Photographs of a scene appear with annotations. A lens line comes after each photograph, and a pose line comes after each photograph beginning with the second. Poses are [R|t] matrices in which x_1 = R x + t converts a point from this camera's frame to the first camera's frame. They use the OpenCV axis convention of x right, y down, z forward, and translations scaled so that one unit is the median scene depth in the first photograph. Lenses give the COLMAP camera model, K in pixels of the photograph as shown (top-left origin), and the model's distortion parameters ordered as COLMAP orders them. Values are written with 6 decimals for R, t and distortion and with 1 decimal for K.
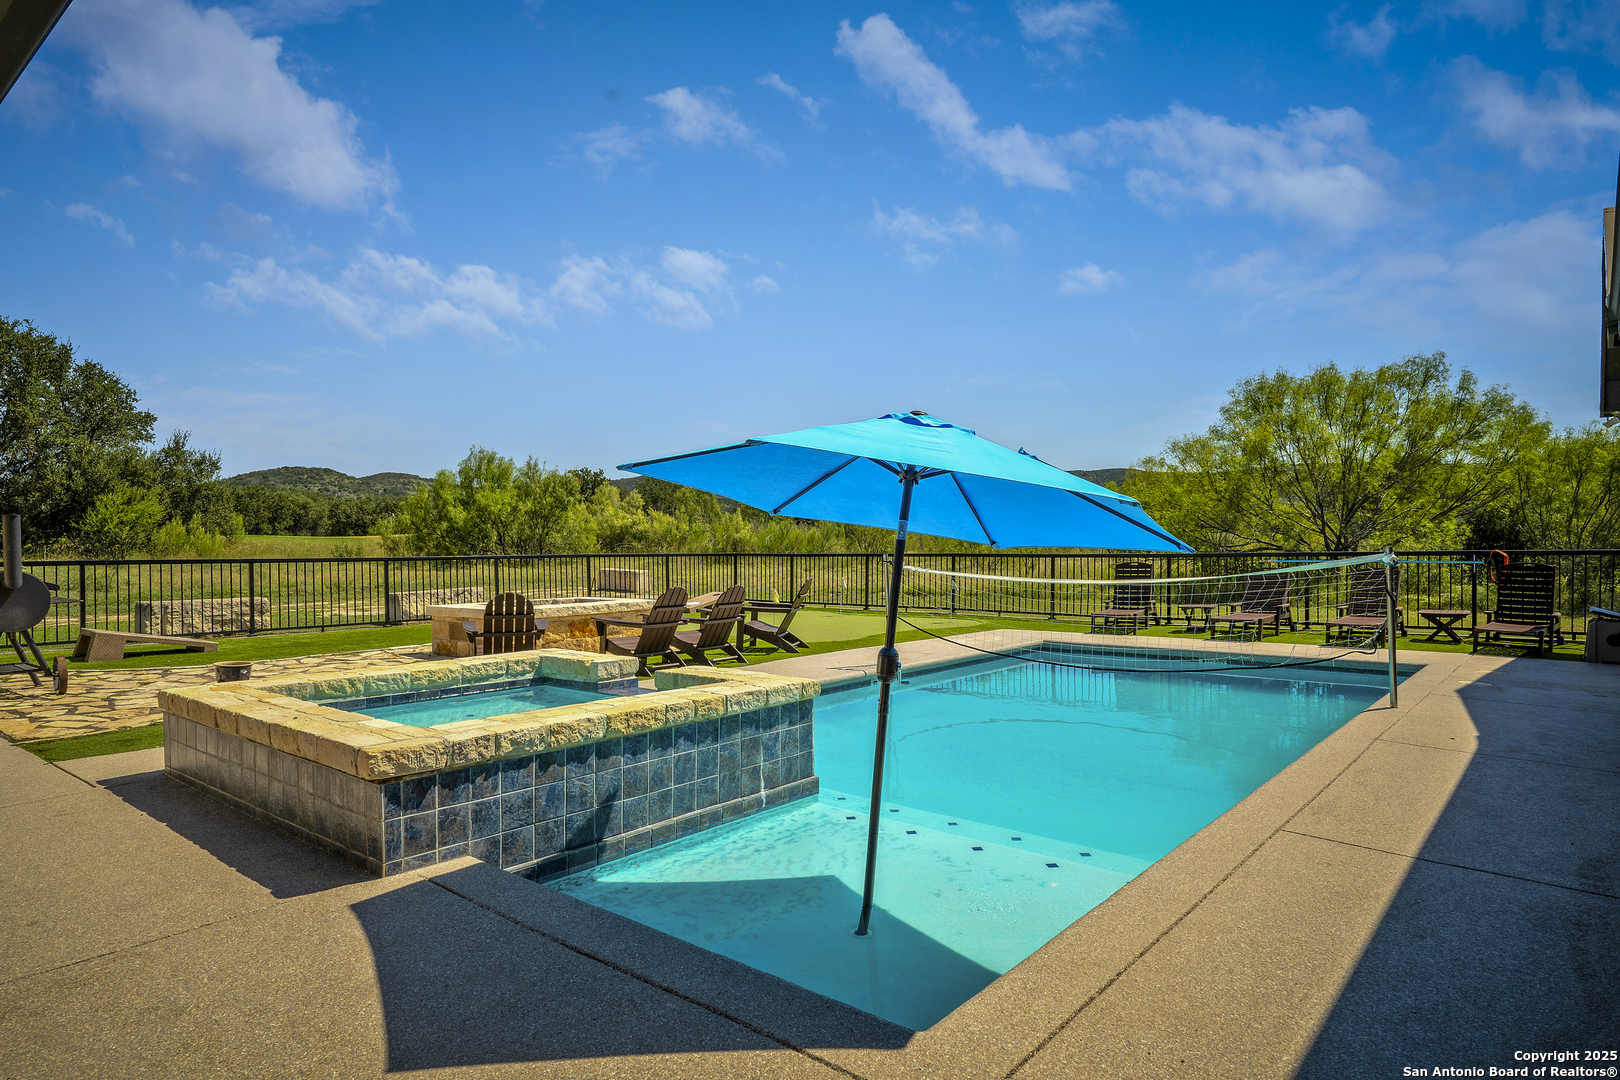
lens RADIAL K [[907.7, 0, 821.5], [0, 907.7, 522.3], [0, 0, 1]] dist [0.001479, 0.000931]
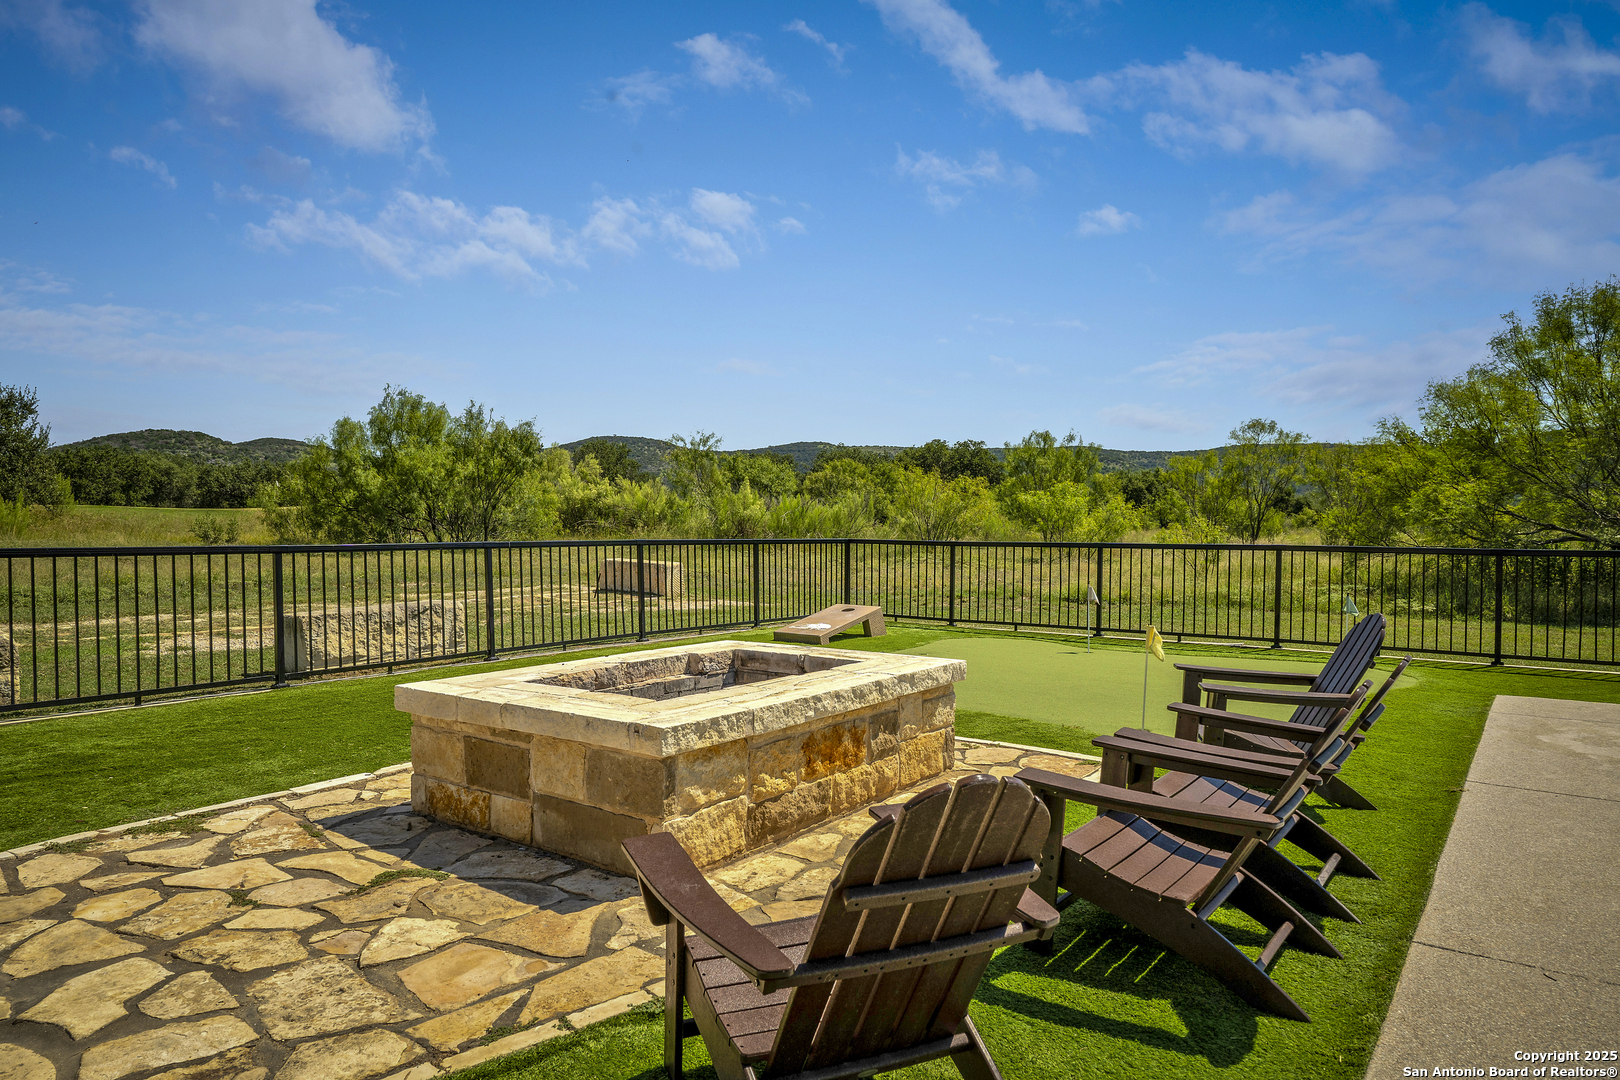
lens RADIAL K [[987.2, 0, 820.5], [0, 987.2, 537.3], [0, 0, 1]] dist [-0.008277, -0.001670]
pose [[0.997875, 0.010288, 0.064334, -0.083823], [-0.012639, 0.999263, 0.036254, 0.004412], [-0.063914, -0.036990, 0.997270, 0.171740]]
